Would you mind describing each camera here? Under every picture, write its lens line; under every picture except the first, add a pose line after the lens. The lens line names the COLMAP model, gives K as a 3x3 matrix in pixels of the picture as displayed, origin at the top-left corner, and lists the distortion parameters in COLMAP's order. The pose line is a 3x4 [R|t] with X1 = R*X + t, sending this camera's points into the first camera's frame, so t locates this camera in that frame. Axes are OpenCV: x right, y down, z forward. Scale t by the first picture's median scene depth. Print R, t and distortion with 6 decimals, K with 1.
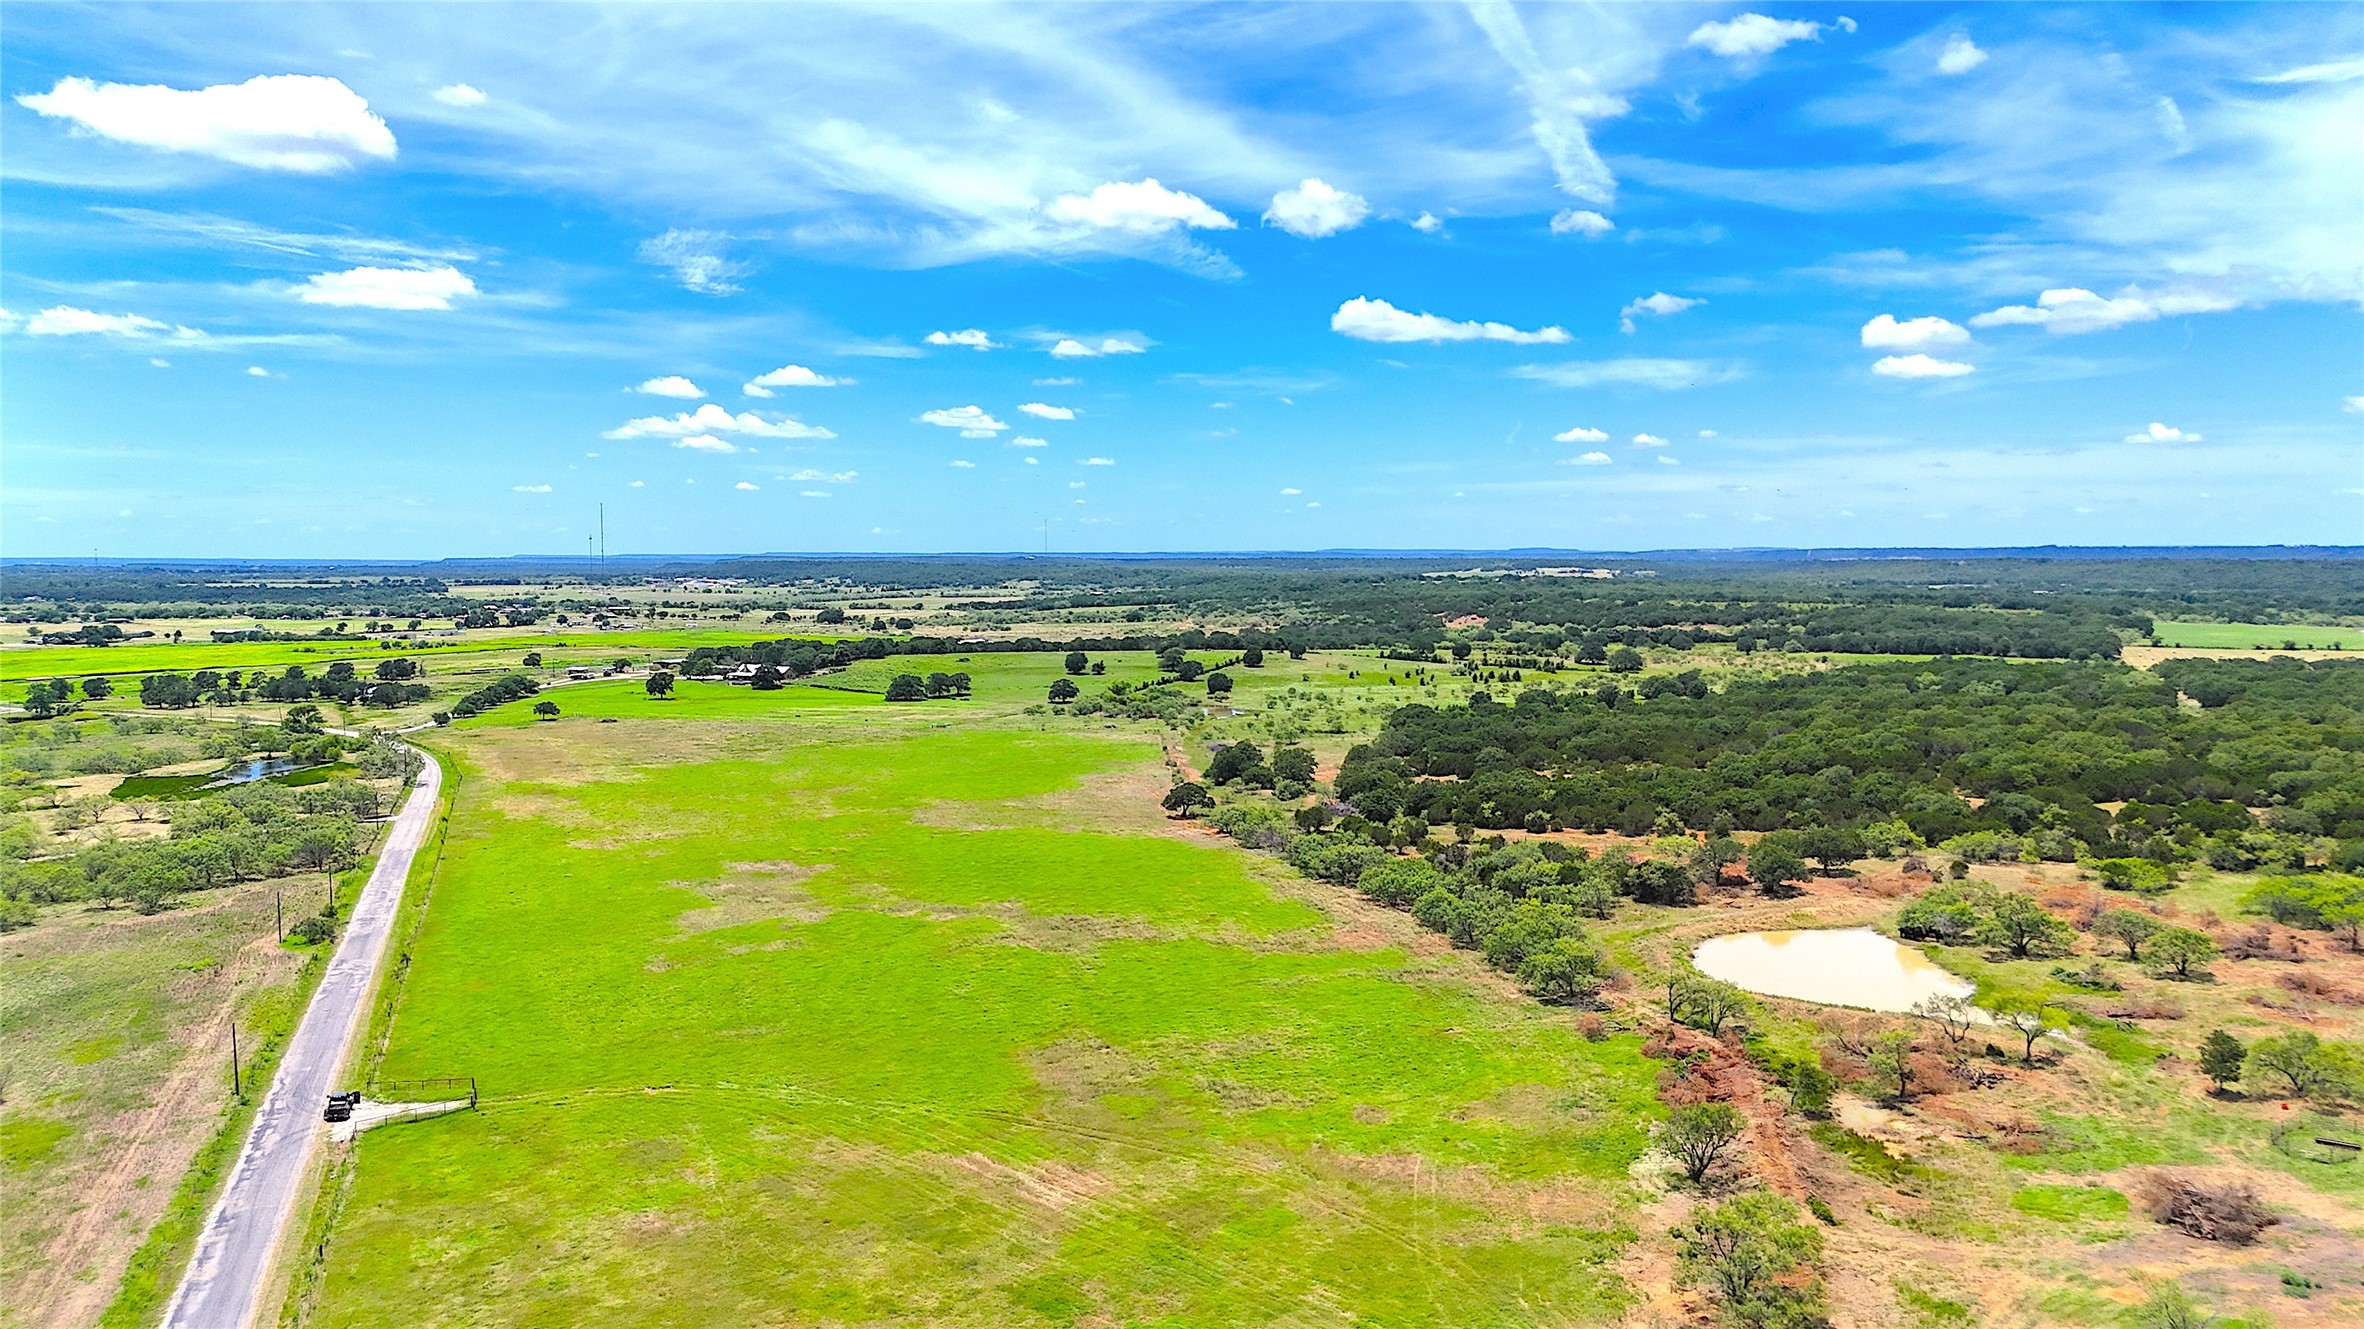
lens RADIAL K [[1712.8, 0, 1204.2], [0, 1712.8, 605.2], [0, 0, 1]] dist [0.066515, -0.065135]
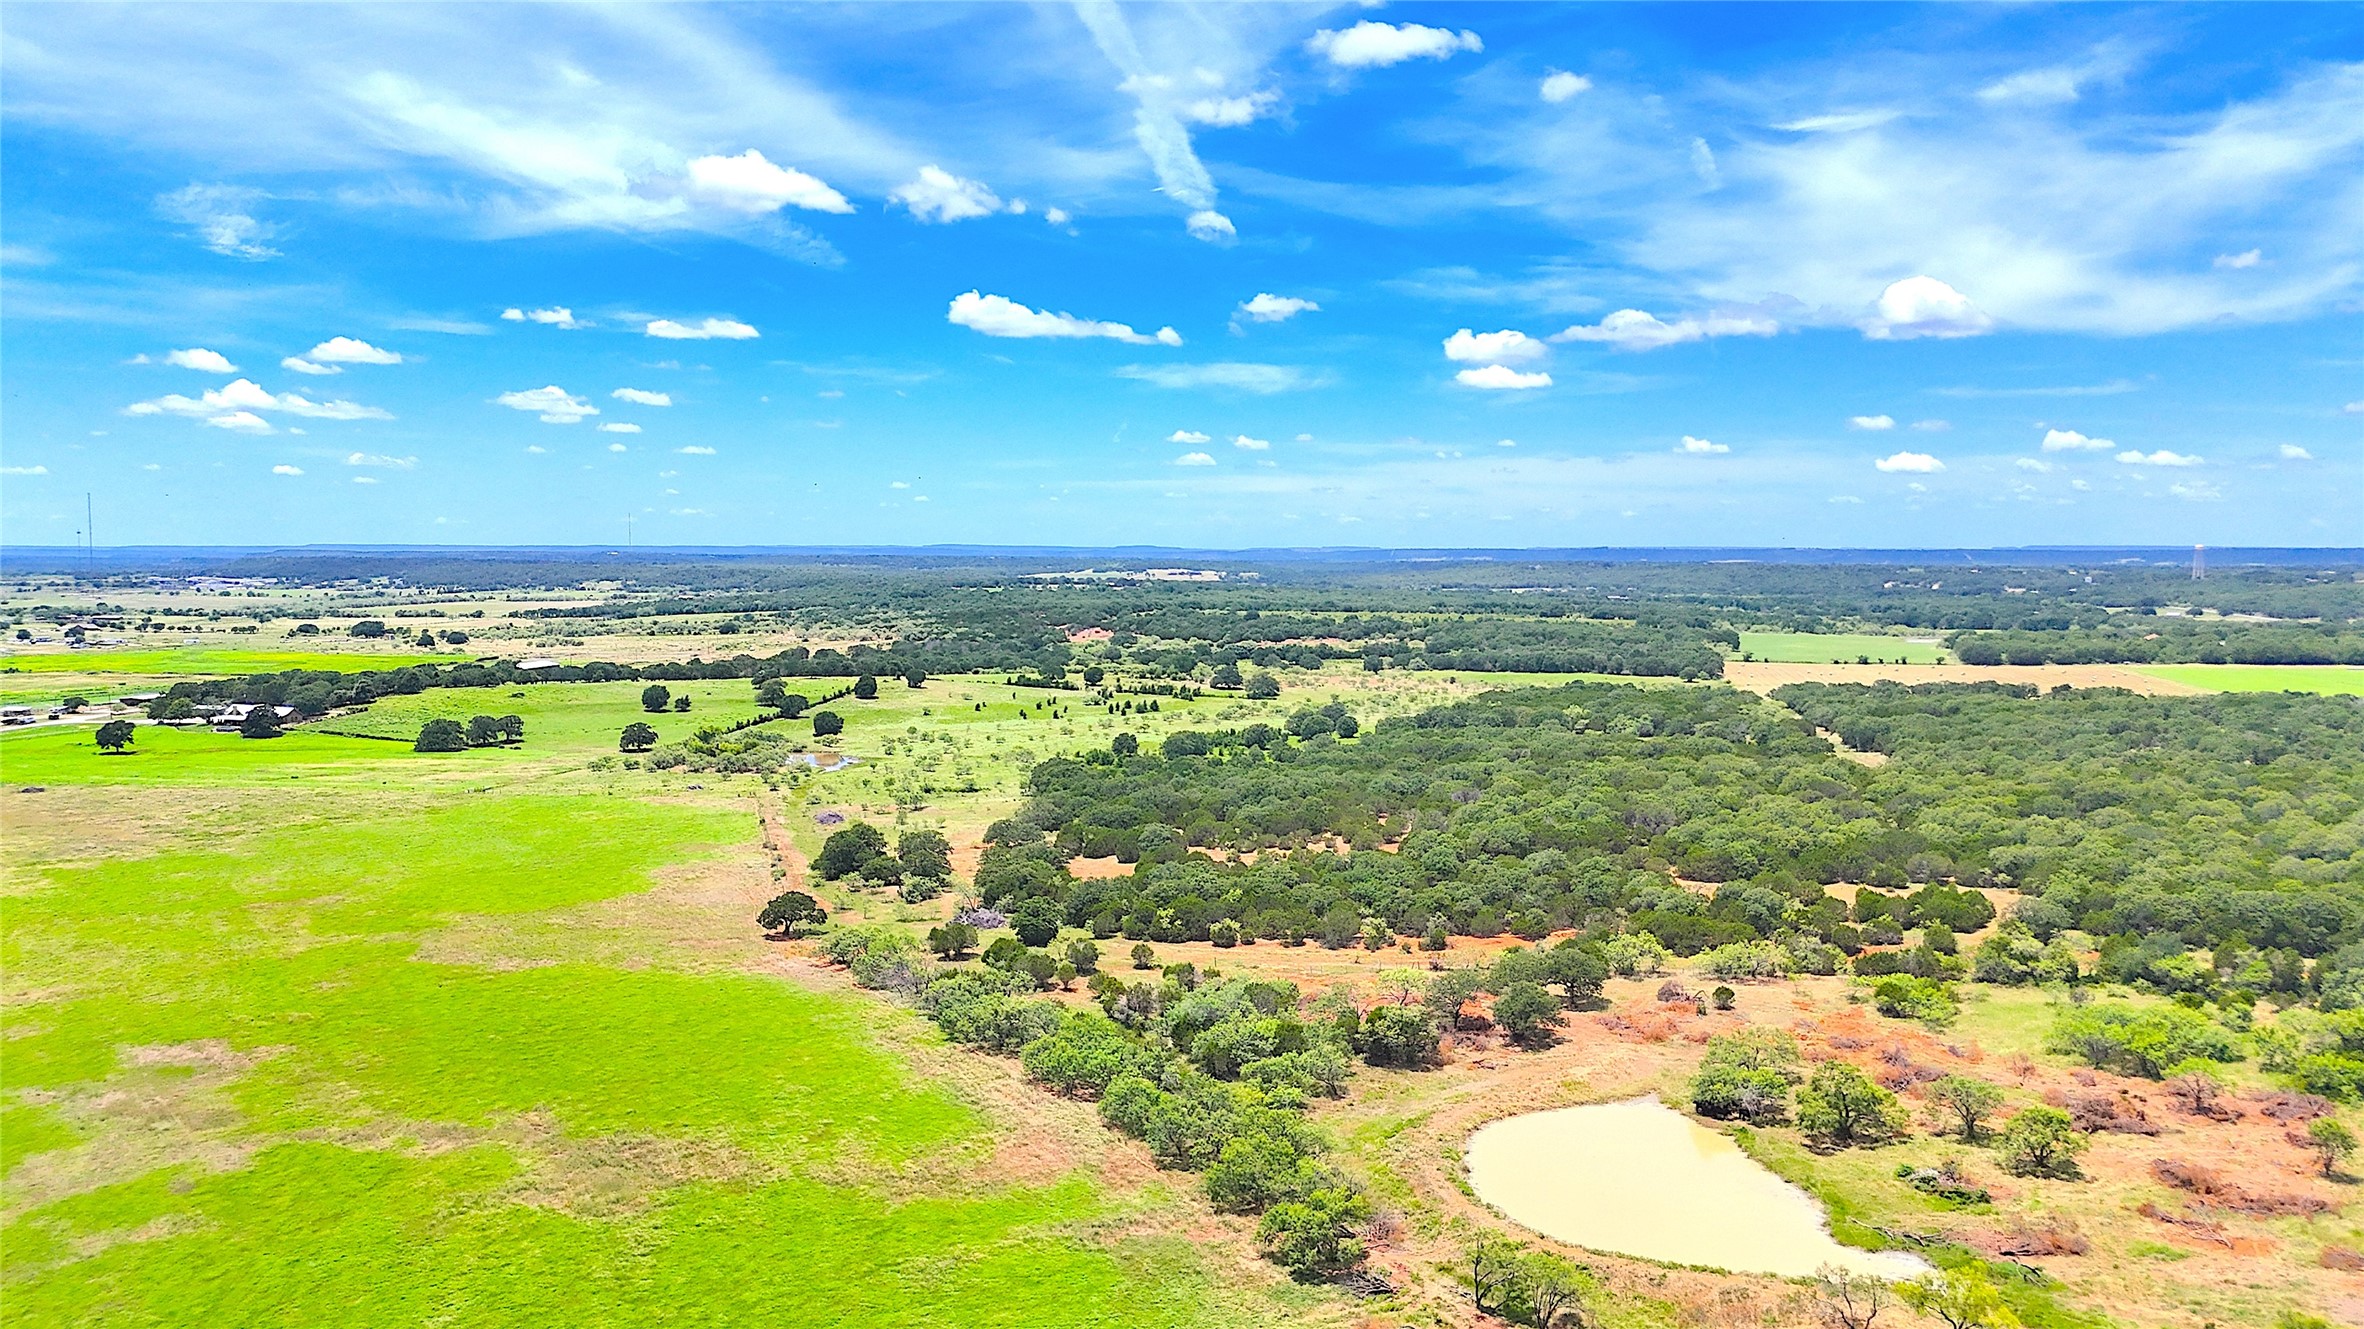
lens RADIAL K [[1709.6, 0, 1191.4], [0, 1709.6, 623.5], [0, 0, 1]] dist [0.068433, -0.075893]
pose [[0.975709, -0.003897, 0.219038, -0.001187], [0.000899, 0.999905, 0.013788, -0.014604], [-0.219071, -0.013256, 0.975619, 0.082575]]
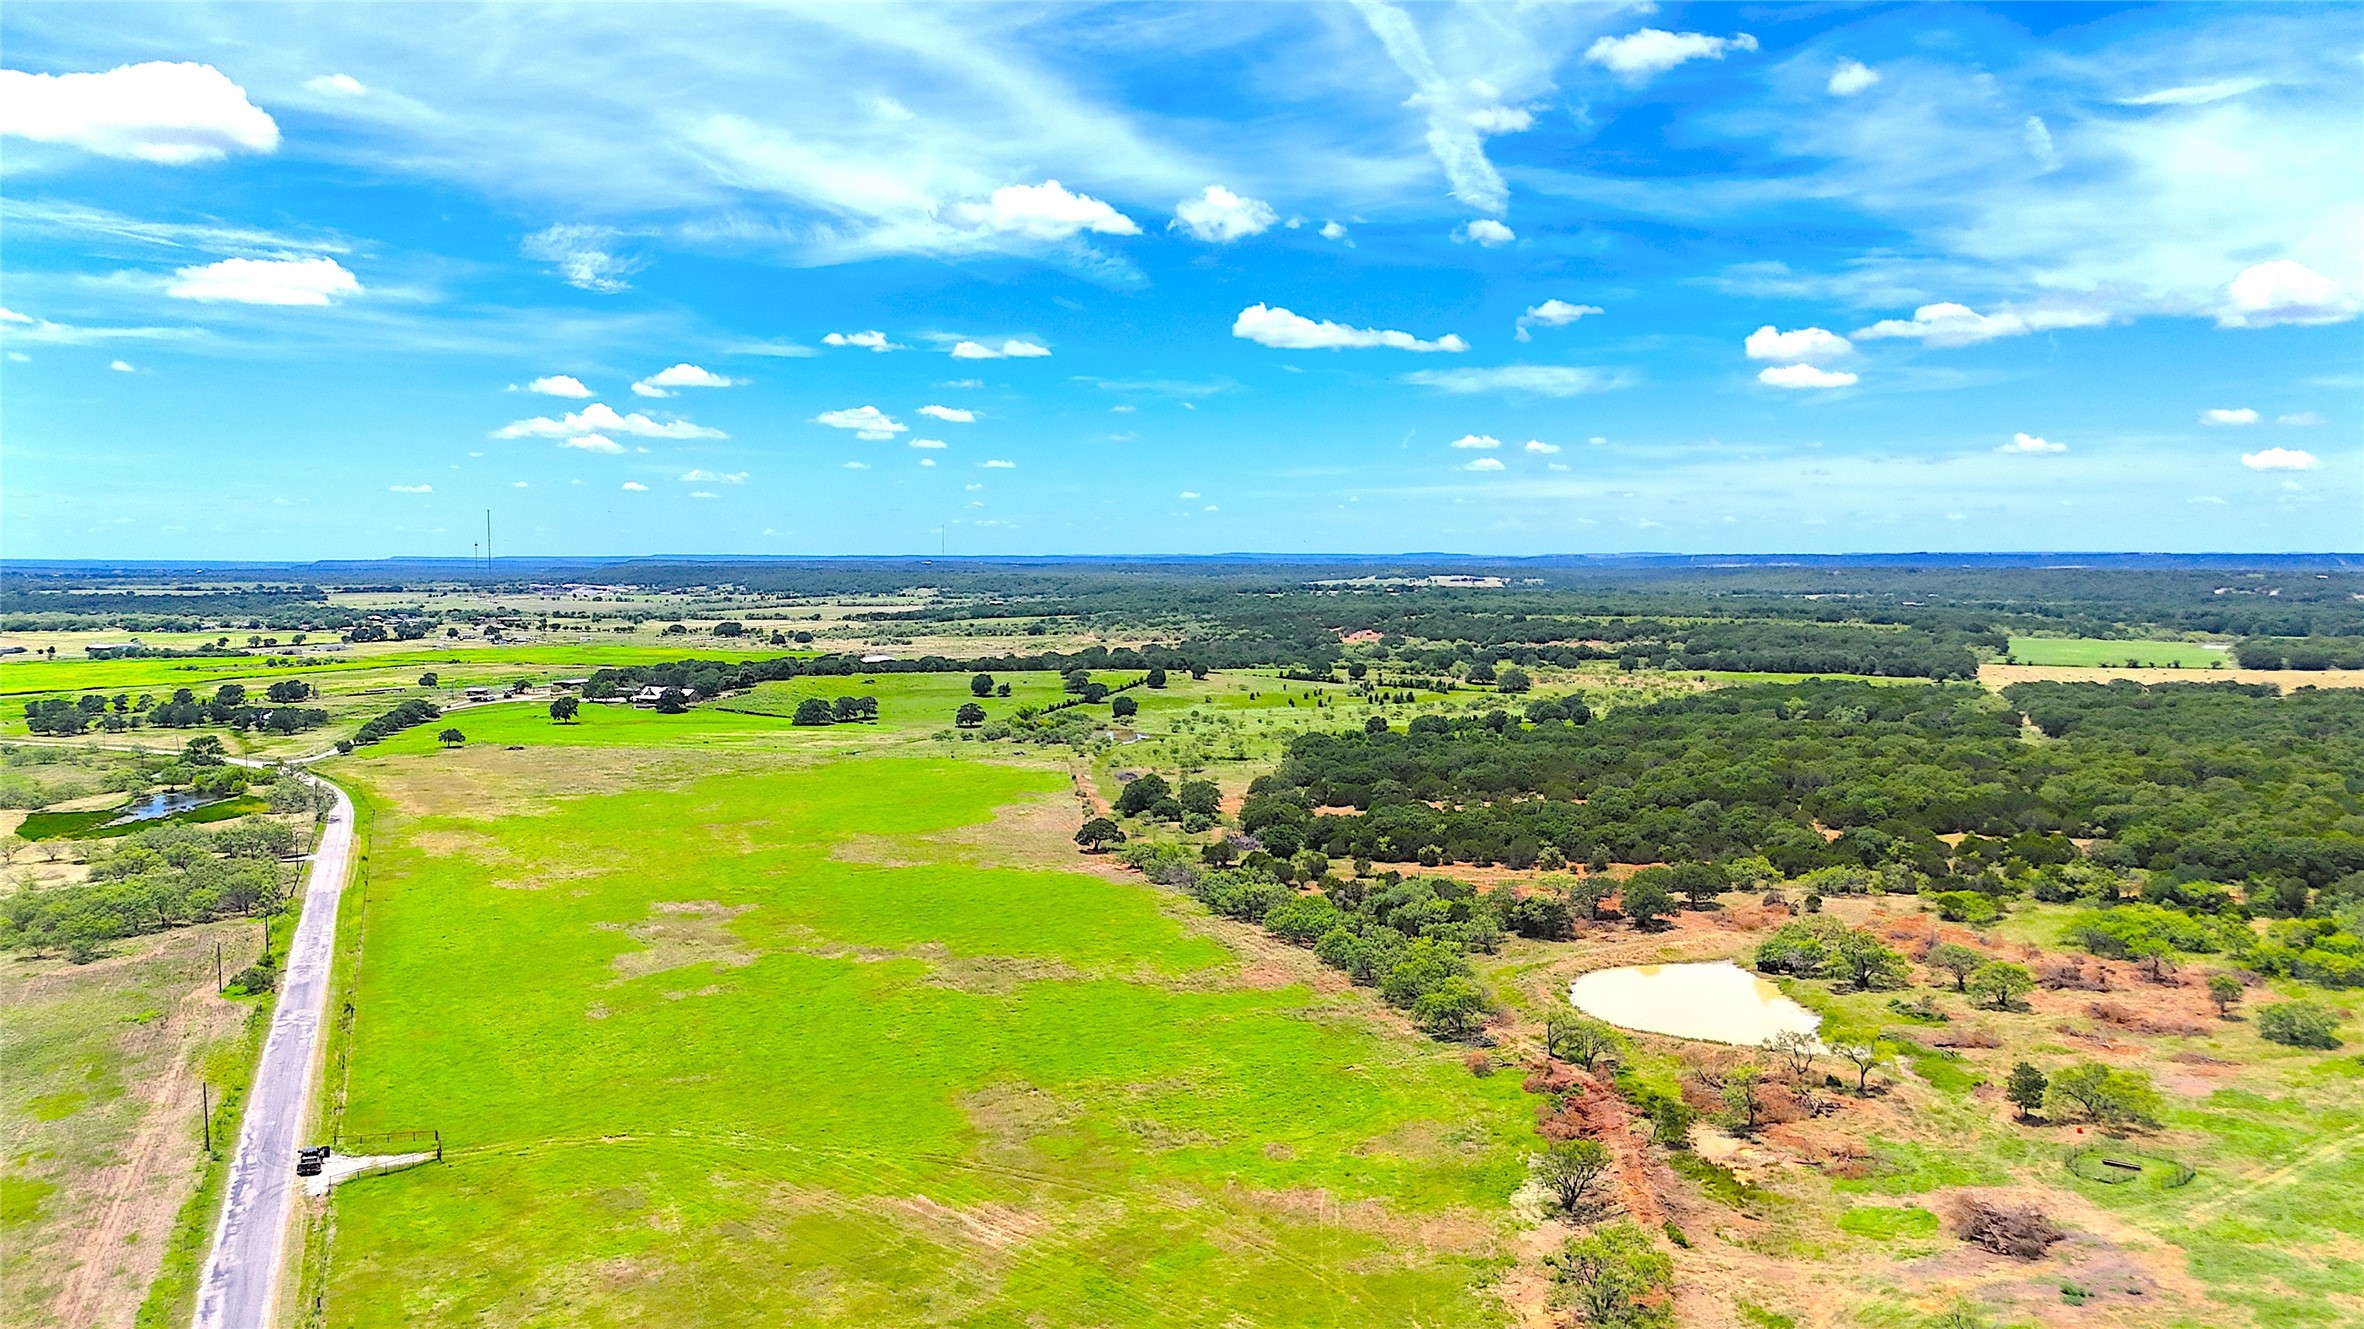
lens RADIAL K [[1712.8, 0, 1204.2], [0, 1712.8, 605.2], [0, 0, 1]] dist [0.066515, -0.065135]
pose [[0.998203, 0.000681, 0.059913, -0.003868], [-0.000605, 0.999999, -0.001285, -0.011338], [-0.059914, 0.001247, 0.998203, -0.021299]]
